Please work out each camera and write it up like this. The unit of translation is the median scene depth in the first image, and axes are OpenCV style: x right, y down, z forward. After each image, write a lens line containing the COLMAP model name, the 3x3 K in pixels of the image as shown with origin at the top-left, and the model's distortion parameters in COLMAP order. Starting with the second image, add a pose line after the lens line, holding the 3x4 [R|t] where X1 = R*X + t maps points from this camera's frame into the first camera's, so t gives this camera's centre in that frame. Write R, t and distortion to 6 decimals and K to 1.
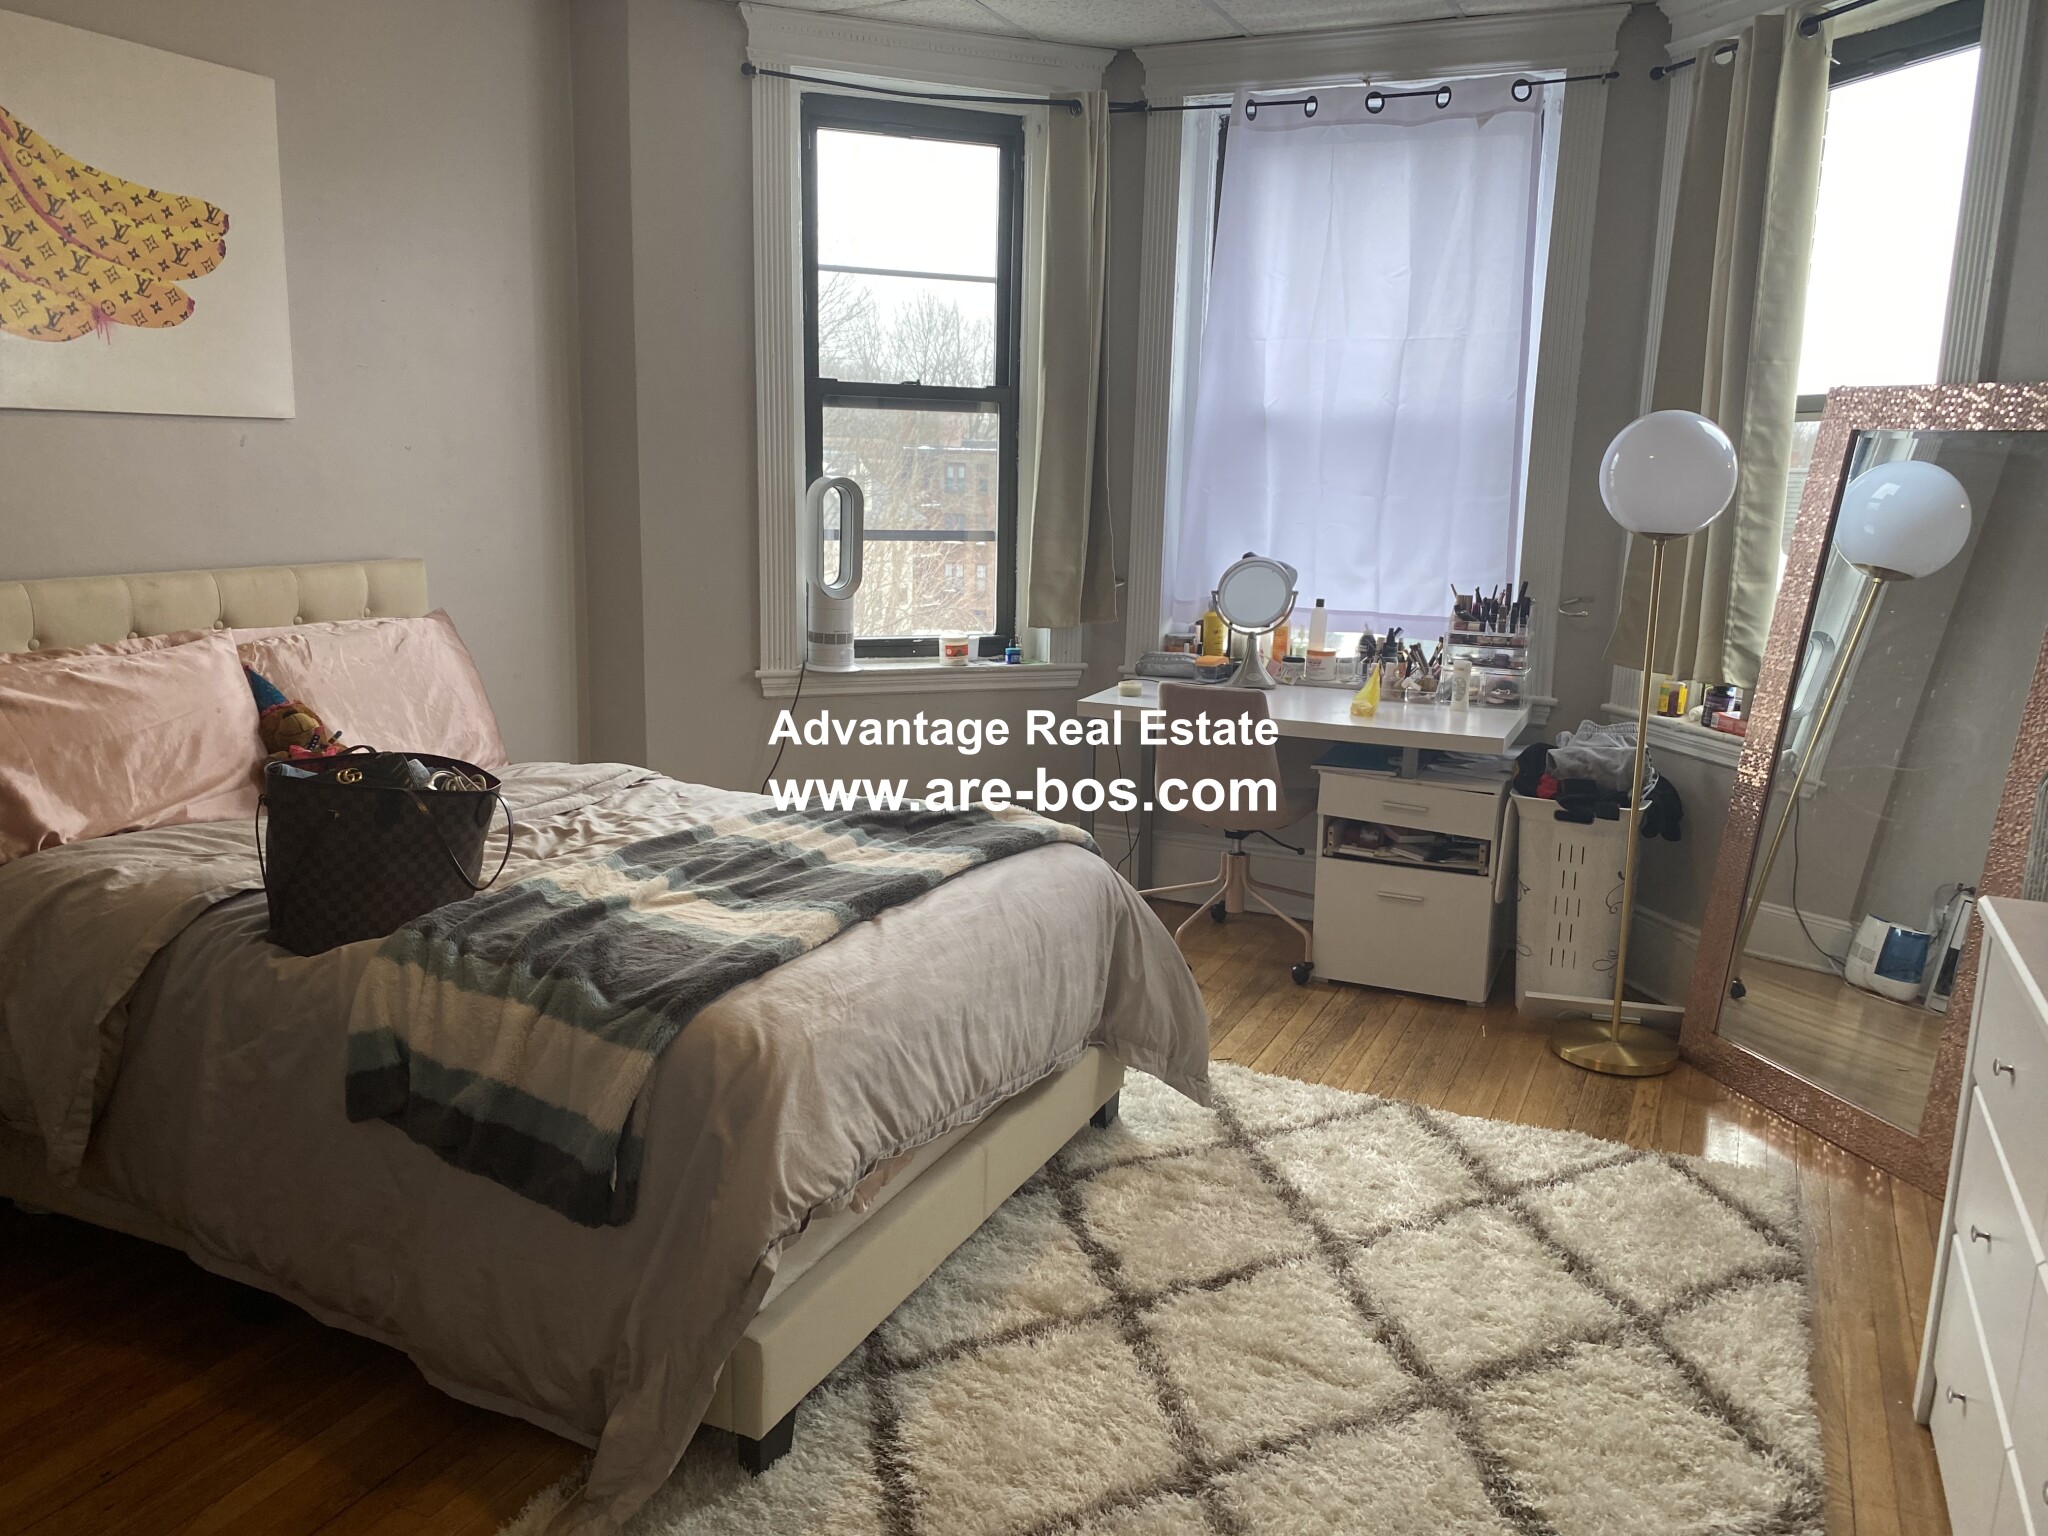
lens RADIAL K [[1568.7, 0, 1023.8], [0, 1568.7, 768.2], [0, 0, 1]] dist [0.064516, -0.073275]
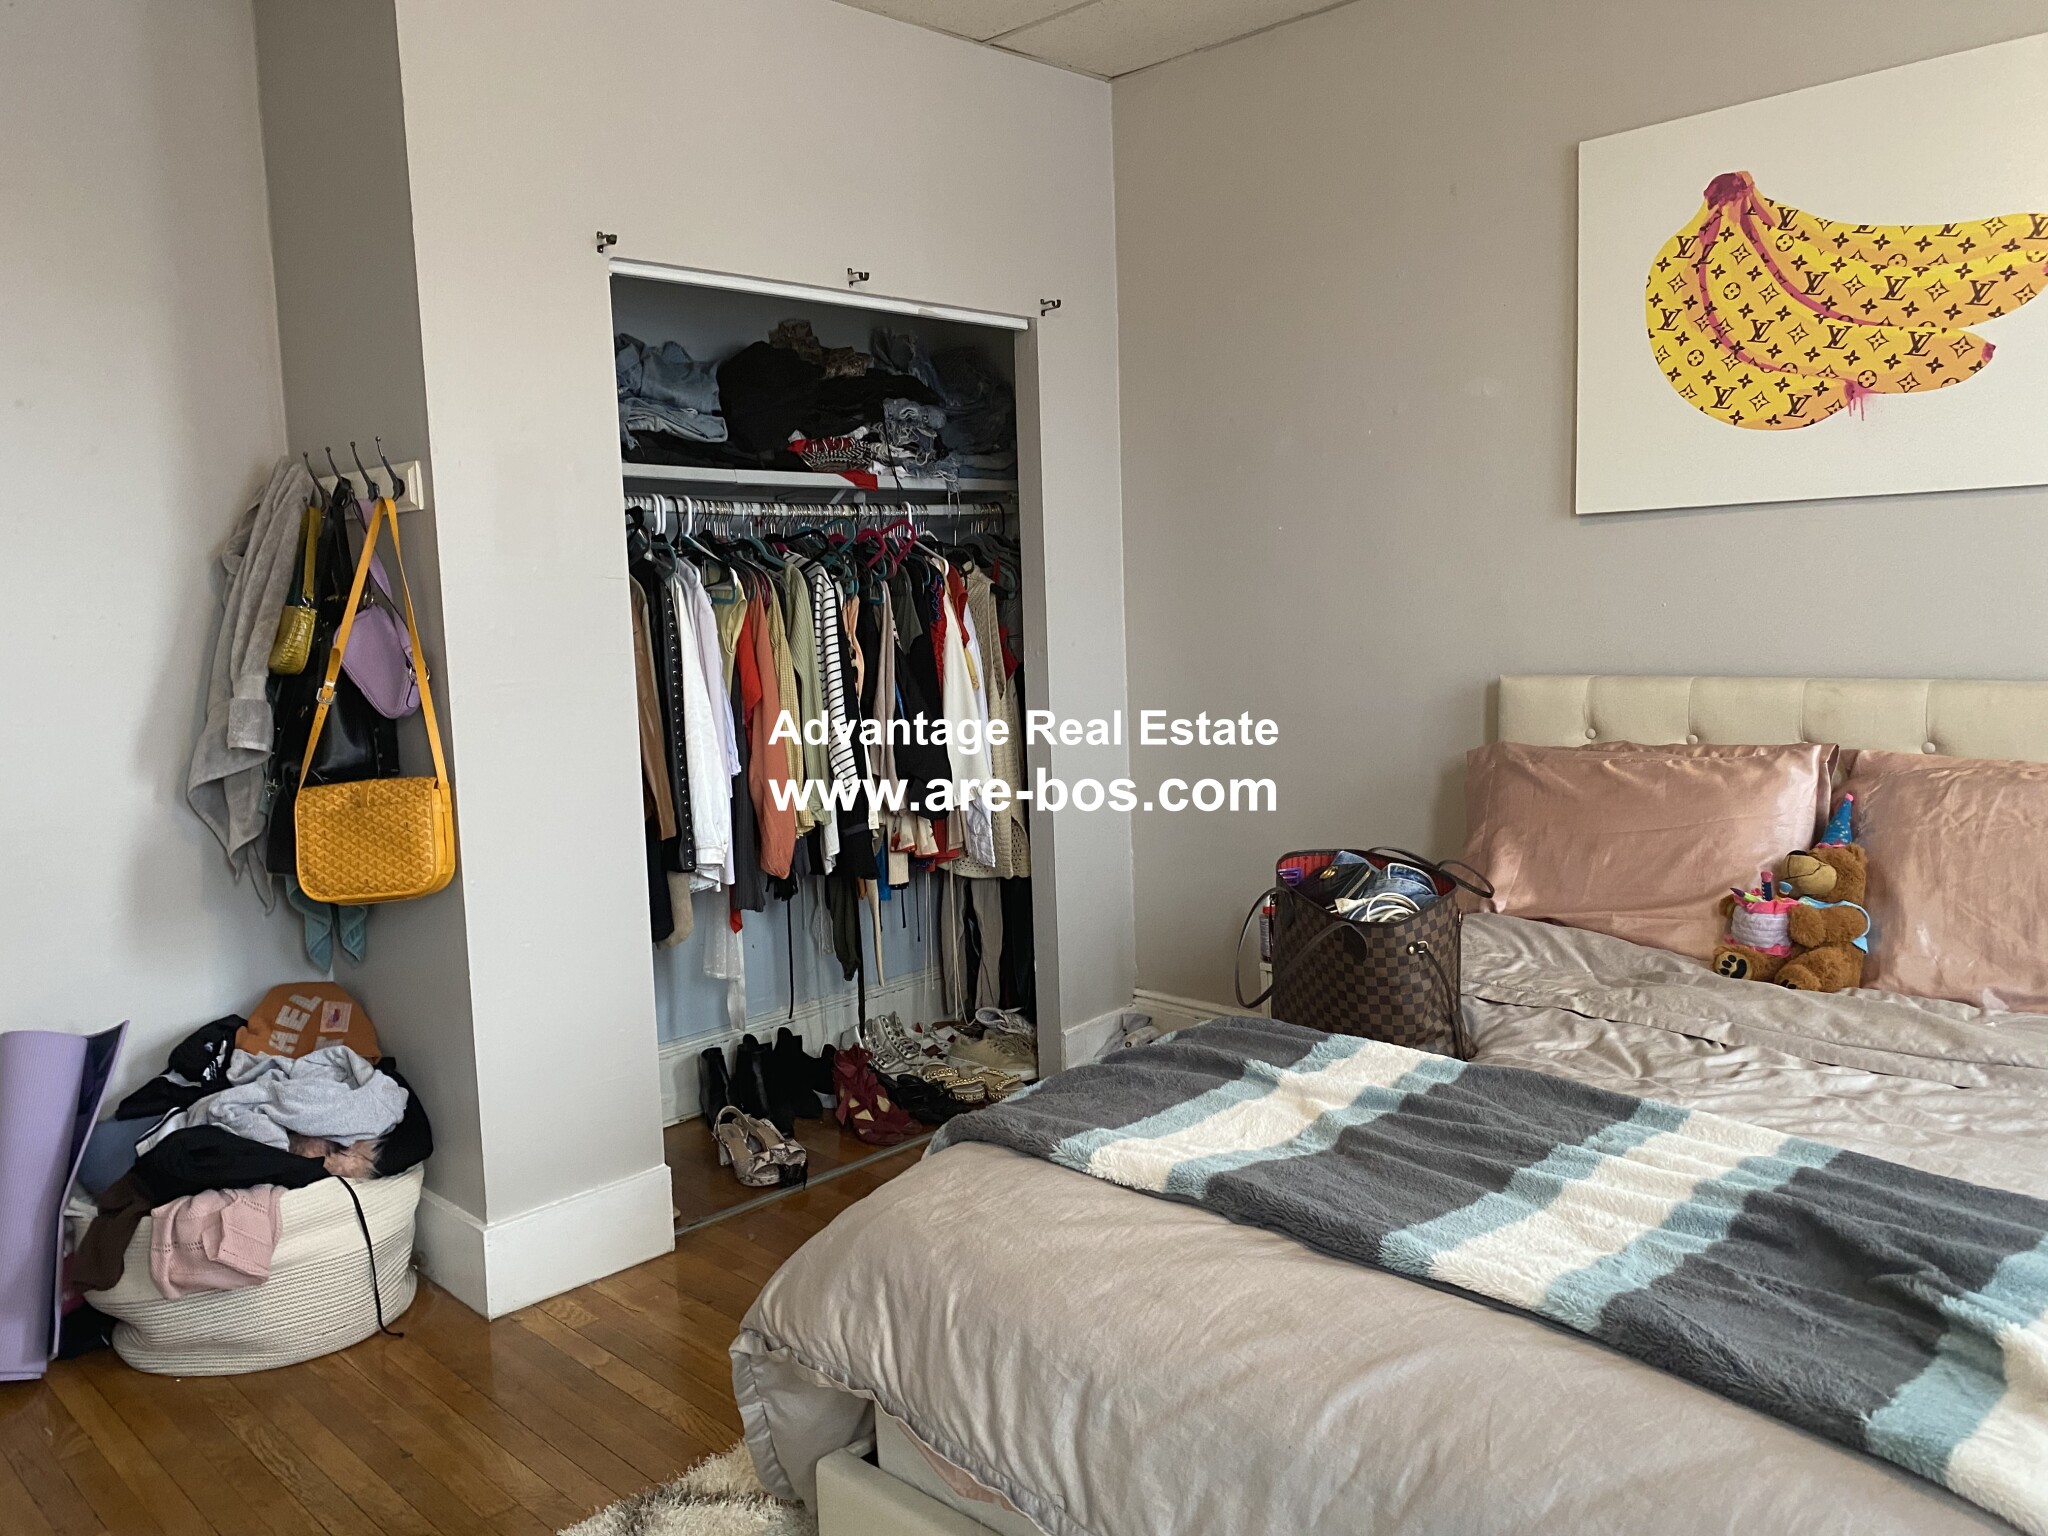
lens RADIAL K [[1568.7, 0, 1023.3], [0, 1568.7, 767.7], [0, 0, 1]] dist [0.064516, -0.073275]
pose [[-0.336980, 0.095553, -0.936650, 0.434496], [-0.149077, 0.976872, 0.153290, -0.144969], [0.929635, 0.191289, -0.314941, 0.890629]]
